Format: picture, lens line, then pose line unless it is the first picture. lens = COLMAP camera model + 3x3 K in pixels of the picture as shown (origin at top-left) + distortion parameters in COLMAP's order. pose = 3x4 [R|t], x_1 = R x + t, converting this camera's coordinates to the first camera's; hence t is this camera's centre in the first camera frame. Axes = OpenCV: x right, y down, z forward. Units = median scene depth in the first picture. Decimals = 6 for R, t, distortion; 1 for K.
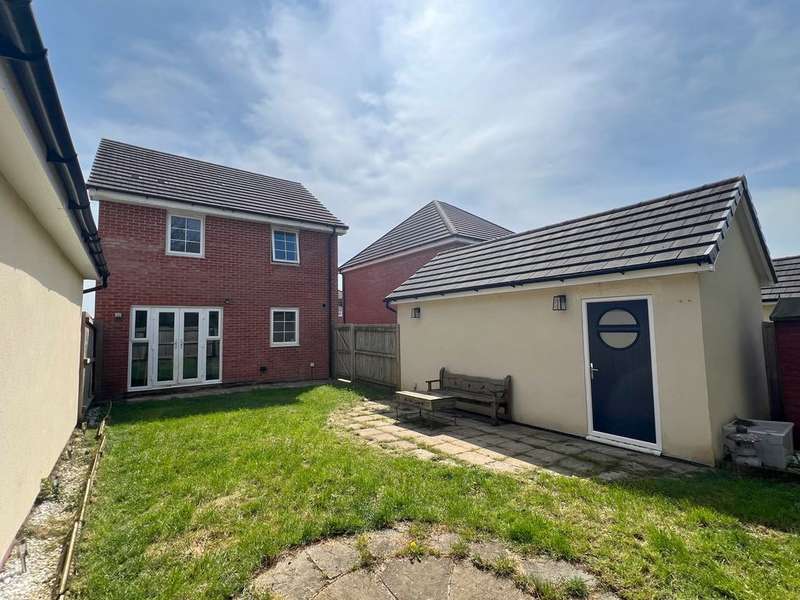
lens RADIAL K [[375.2, 0, 403.7], [0, 375.2, 299.7], [0, 0, 1]] dist [-0.001332, -0.000431]
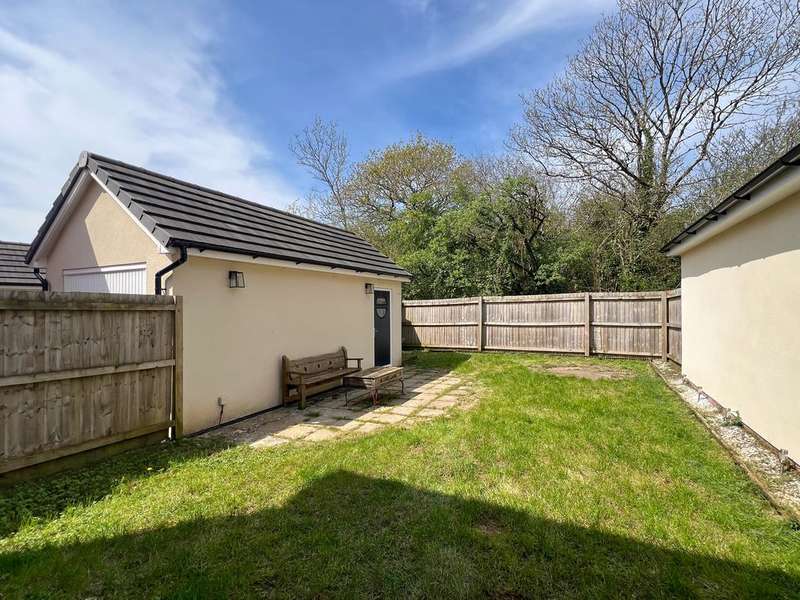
lens RADIAL K [[375.2, 0, 402.2], [0, 375.2, 300.5], [0, 0, 1]] dist [-0.001332, -0.000431]
pose [[-0.451797, 0.024227, 0.891792, -0.798208], [-0.059938, 0.996548, -0.057438, 0.111371], [-0.890105, -0.079402, -0.448786, 1.305603]]
